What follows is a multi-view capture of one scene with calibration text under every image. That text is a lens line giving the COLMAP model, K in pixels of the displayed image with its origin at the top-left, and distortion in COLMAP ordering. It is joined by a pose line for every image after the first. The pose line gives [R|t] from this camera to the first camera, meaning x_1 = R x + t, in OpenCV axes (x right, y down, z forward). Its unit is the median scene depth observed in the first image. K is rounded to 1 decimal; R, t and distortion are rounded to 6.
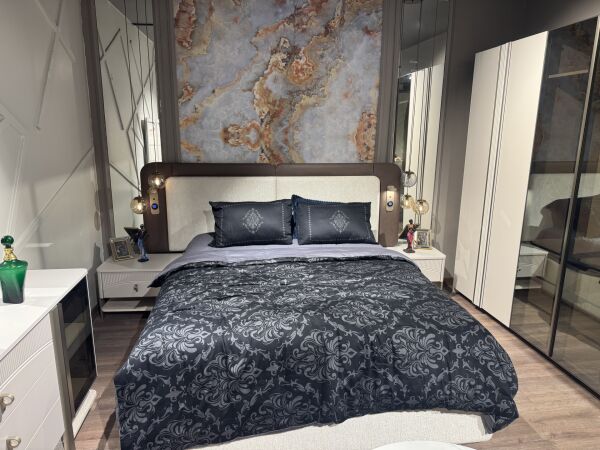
lens RADIAL K [[416.3, 0, 288.6], [0, 416.3, 232.1], [0, 0, 1]] dist [0.049134, -0.087546]
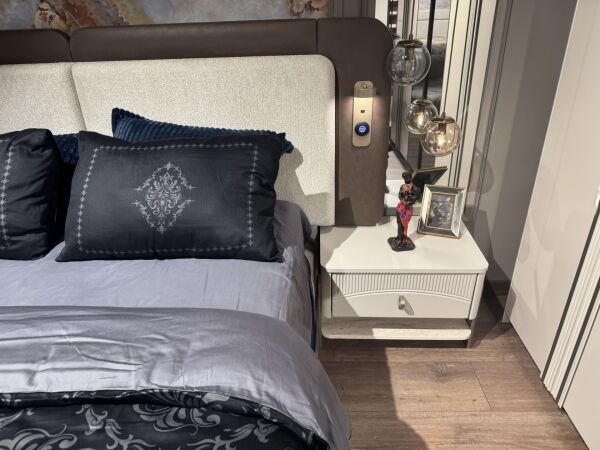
lens RADIAL K [[419.6, 0, 300.0], [0, 419.6, 225.0], [0, 0, 1]] dist [0.051595, -0.088390]
pose [[0.989126, 0.035324, -0.142763, 0.324535], [0.001116, 0.968896, 0.247465, -0.103202], [0.147064, -0.244933, 0.958321, 0.762083]]
